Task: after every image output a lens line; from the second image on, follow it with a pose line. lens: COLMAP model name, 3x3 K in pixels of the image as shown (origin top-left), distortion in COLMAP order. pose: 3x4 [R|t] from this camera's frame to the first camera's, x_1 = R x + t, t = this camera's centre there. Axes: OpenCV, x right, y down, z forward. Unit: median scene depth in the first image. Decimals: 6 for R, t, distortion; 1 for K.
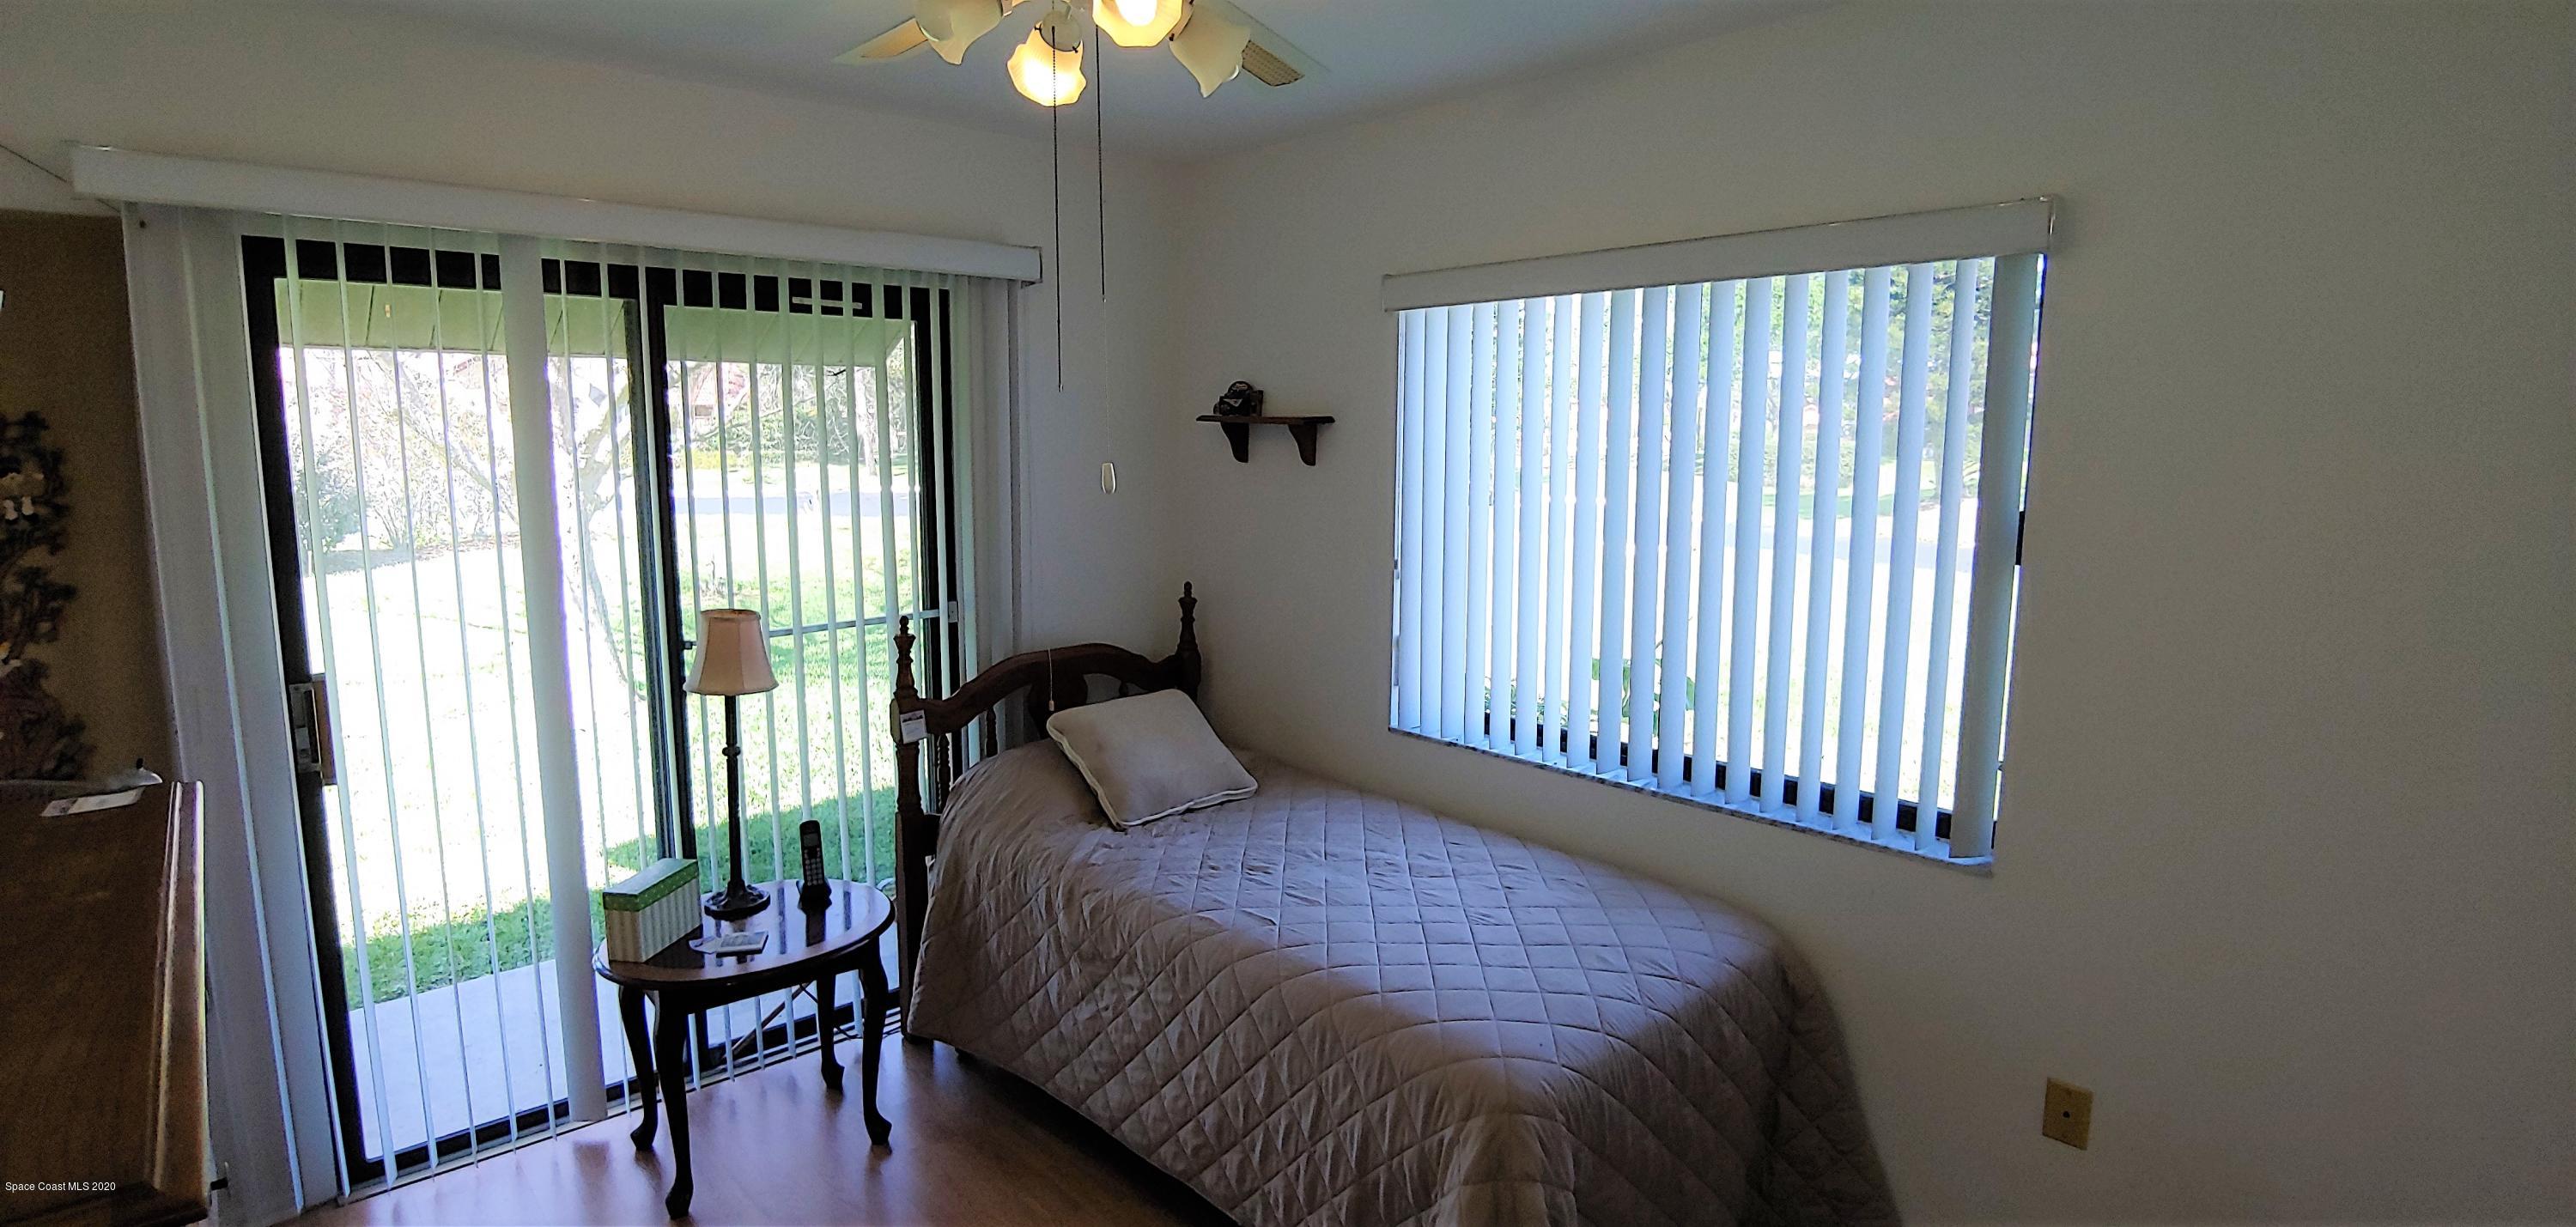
lens RADIAL K [[1240.0, 0, 1278.7], [0, 1240.0, 600.7], [0, 0, 1]] dist [-0.019931, -0.000712]
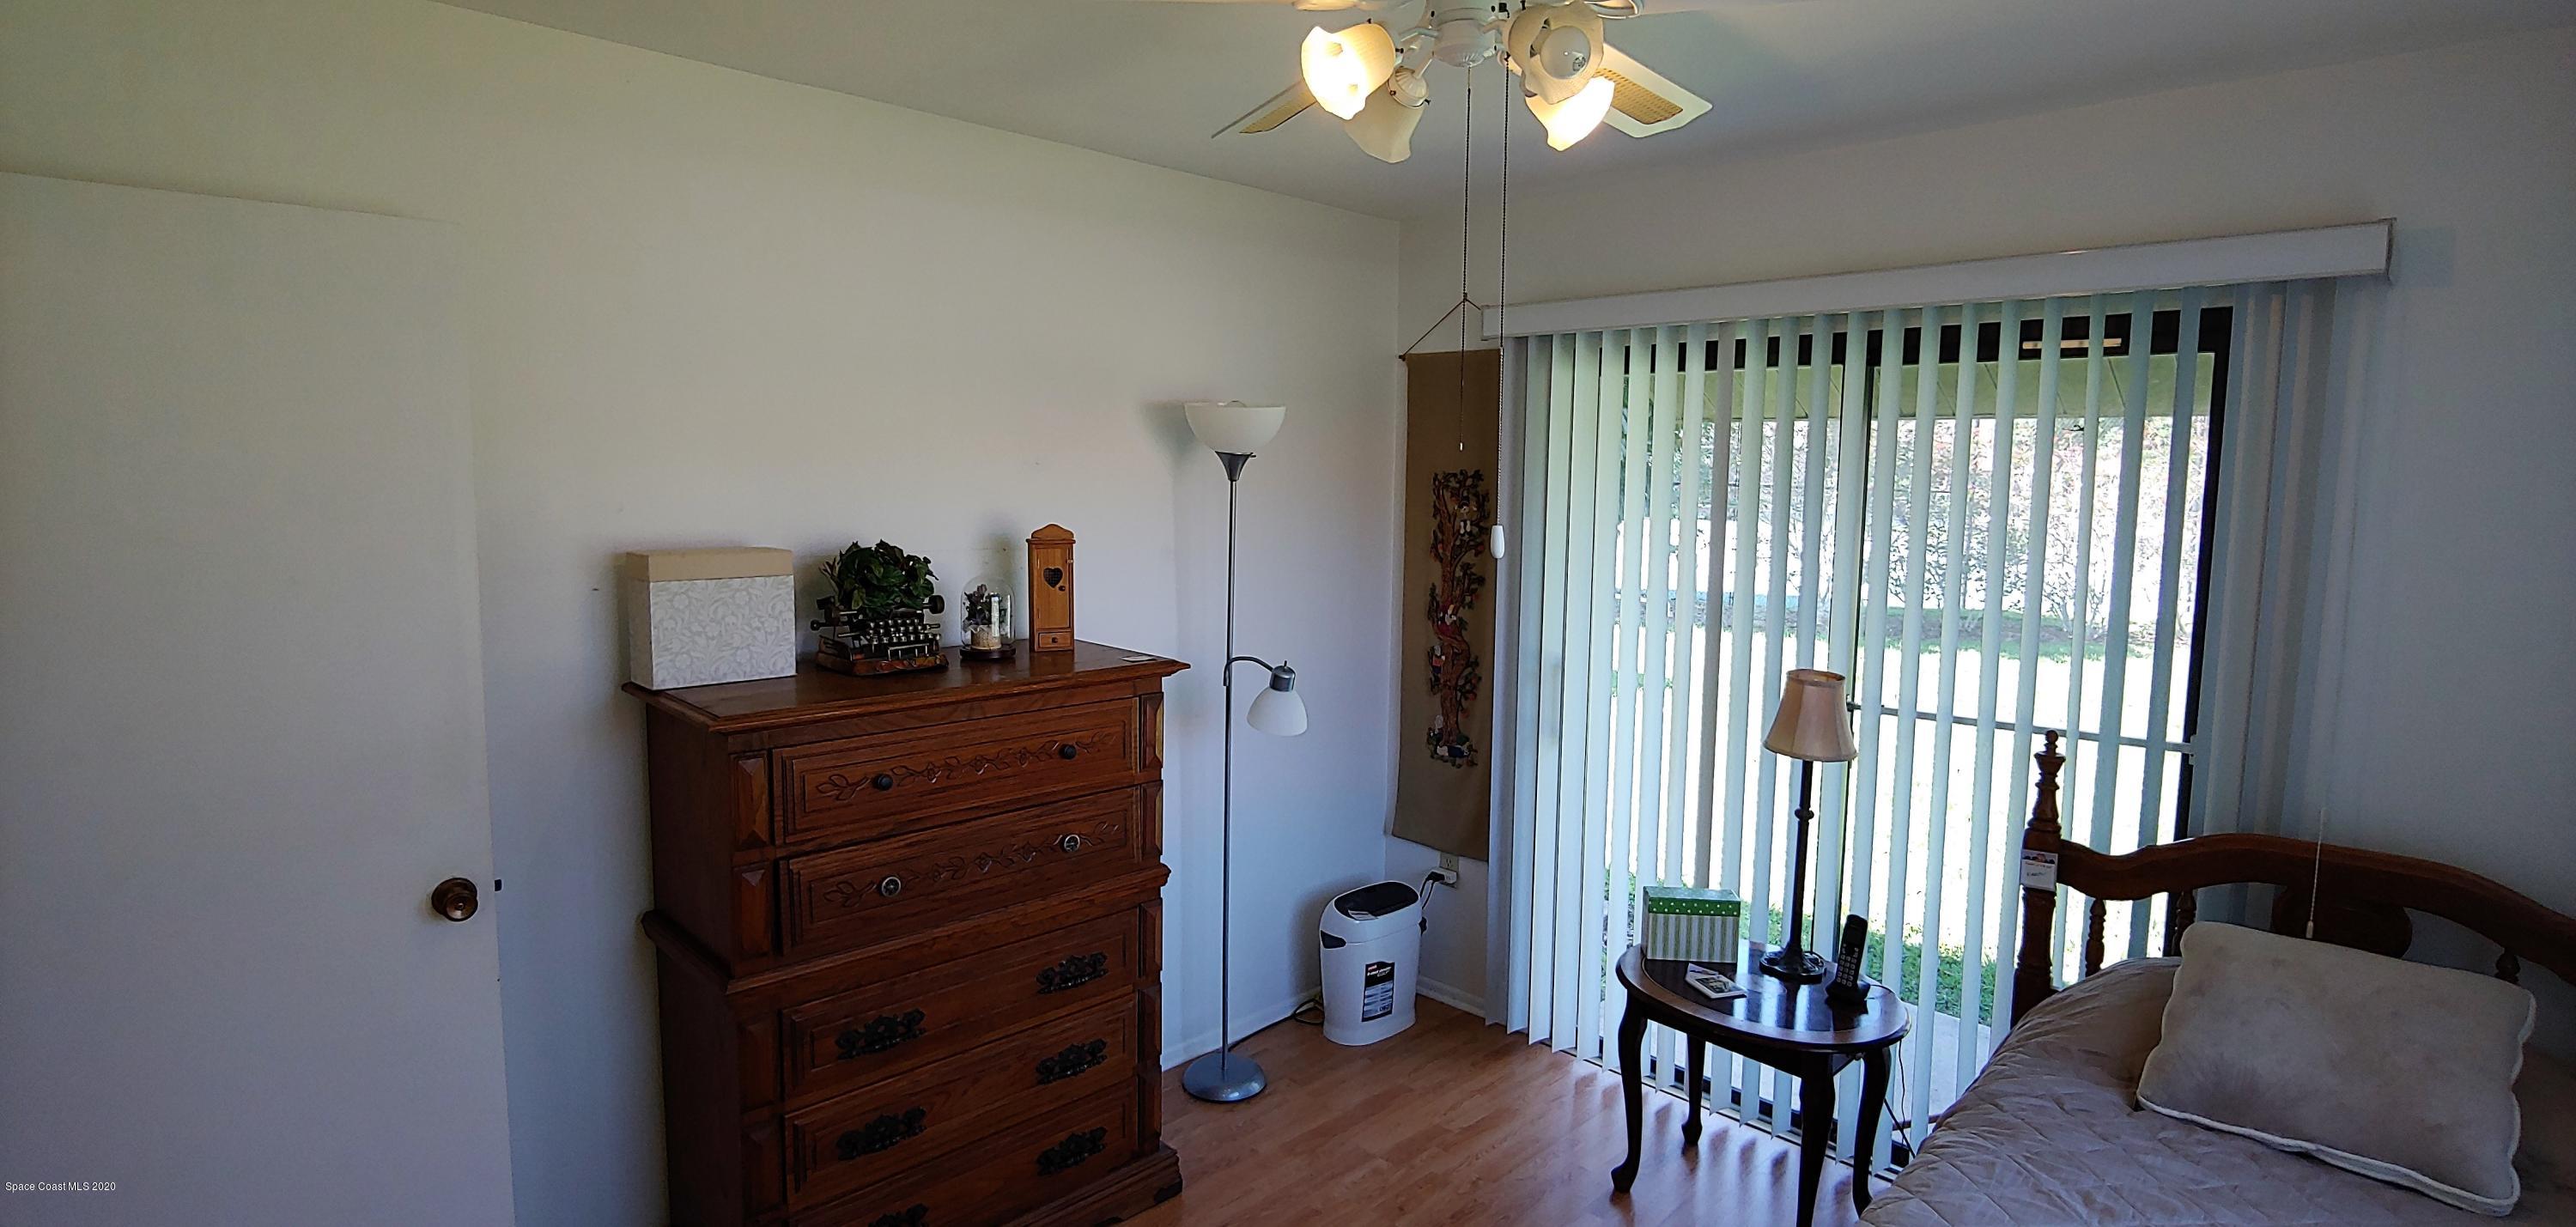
lens RADIAL K [[1240.0, 0, 1282.0], [0, 1240.0, 602.6], [0, 0, 1]] dist [-0.019931, -0.000712]
pose [[0.035256, 0.103680, -0.993986, 0.455015], [-0.153678, 0.983337, 0.097118, -0.068688], [0.987492, 0.149330, 0.050602, 0.460056]]
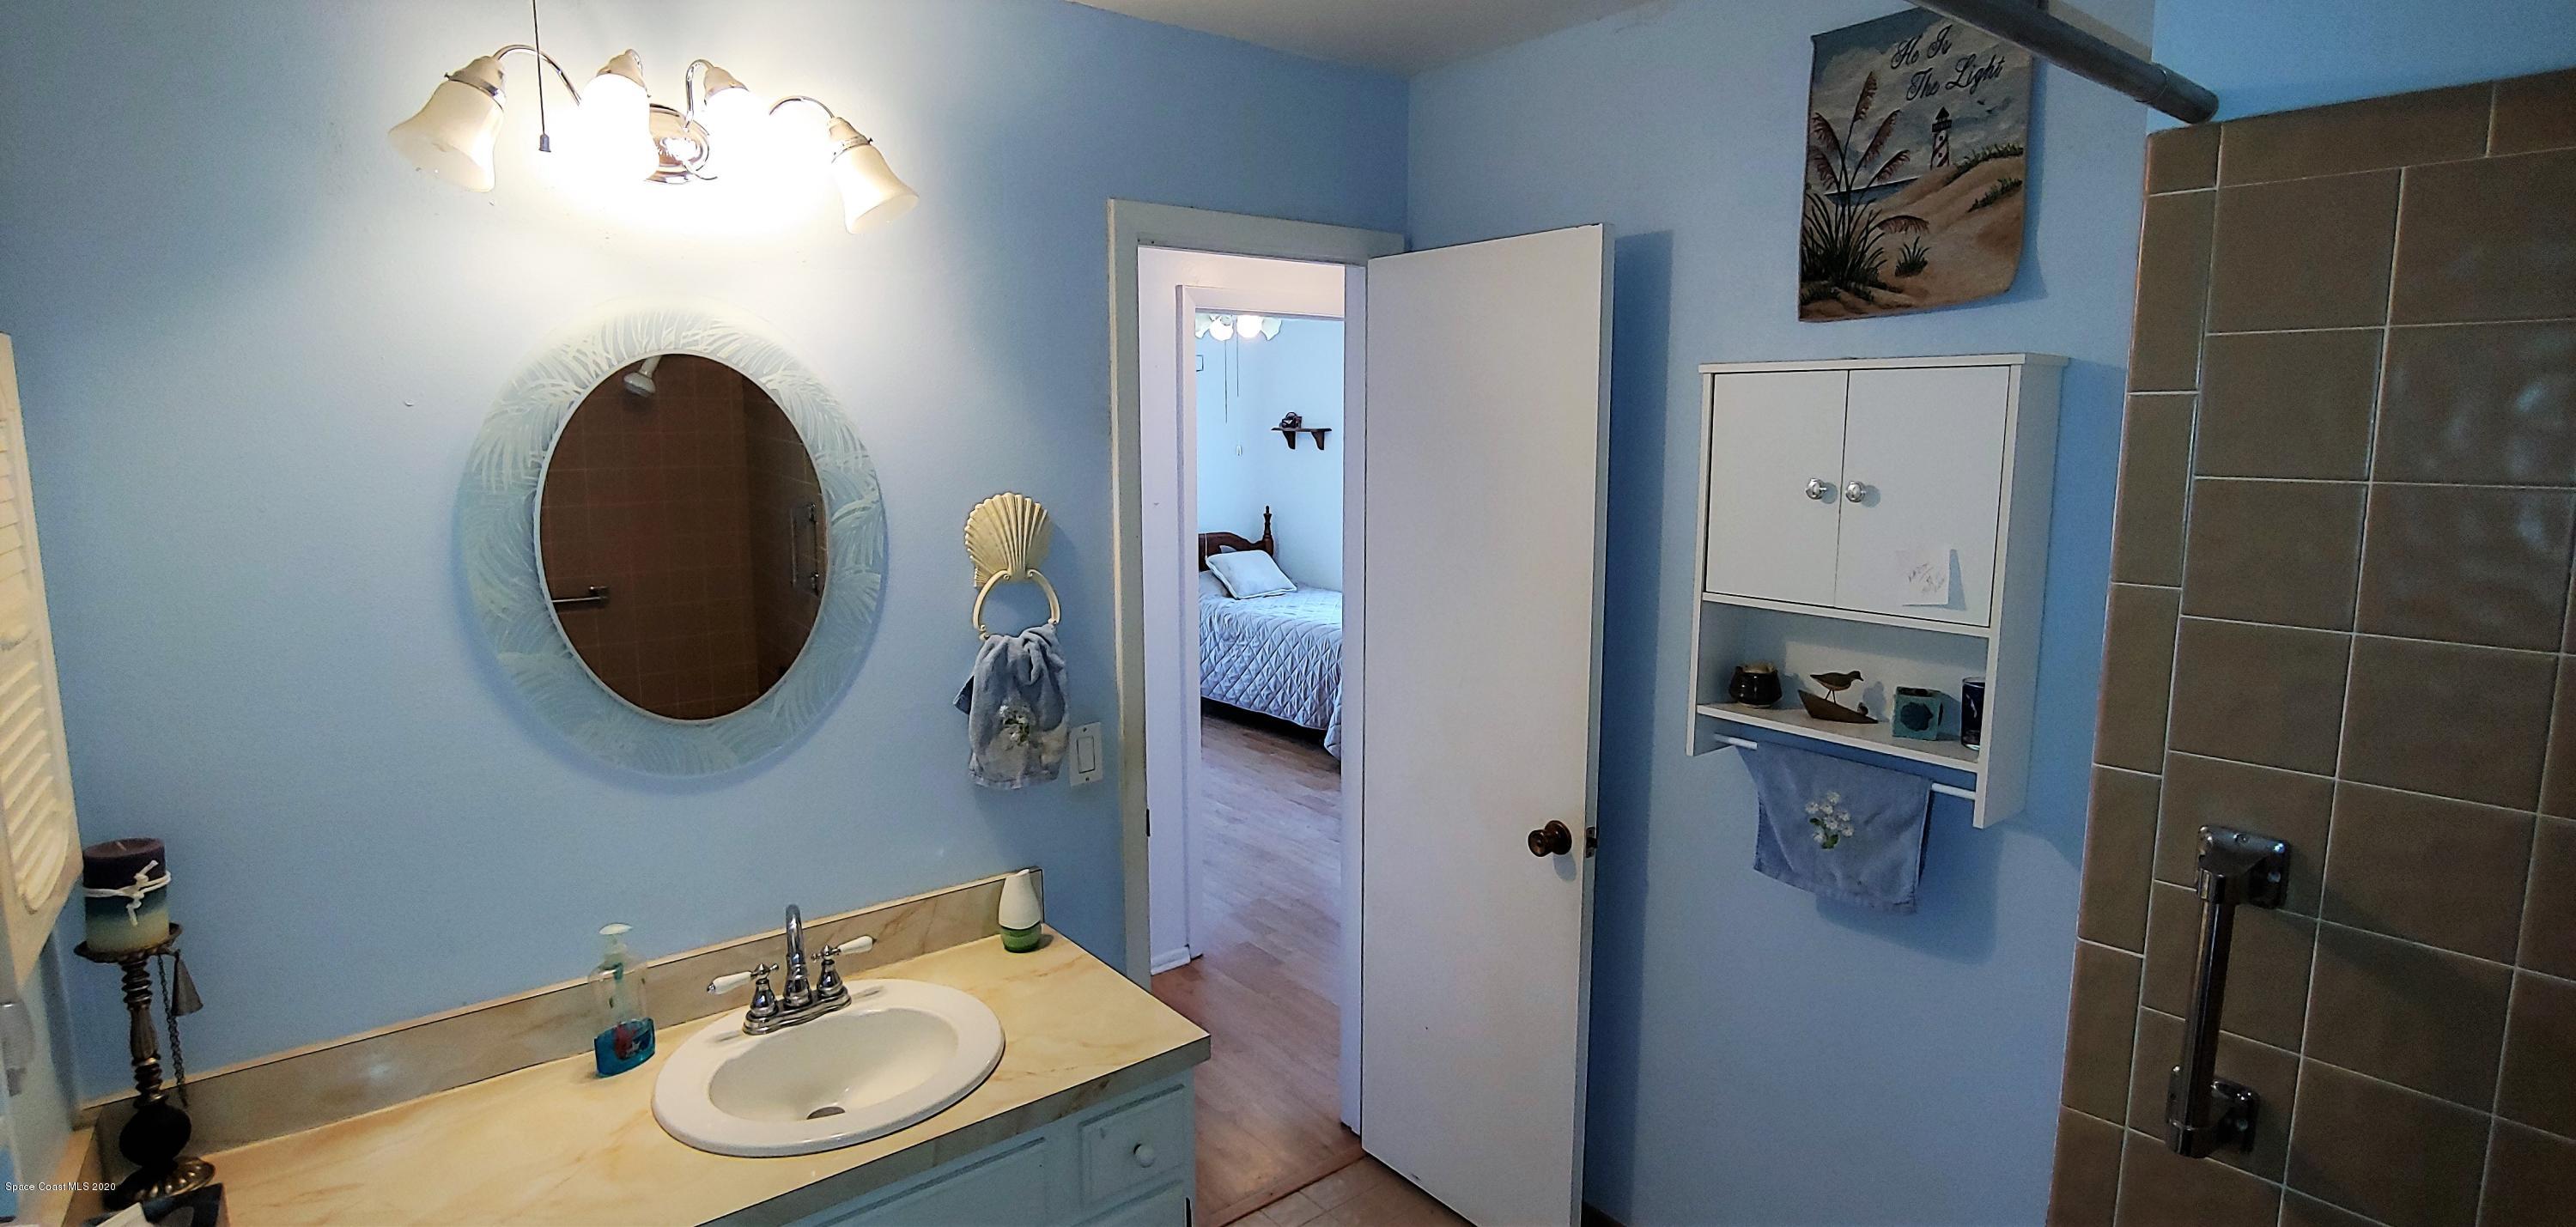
lens RADIAL K [[1240.0, 0, 1290.1], [0, 1240.0, 608.0], [0, 0, 1]] dist [-0.019931, -0.000712]
pose [[0.997725, 0.002038, -0.067382, 0.135041], [-0.001483, 0.999965, 0.008289, 0.177147], [0.067397, -0.008170, 0.997693, -1.393890]]
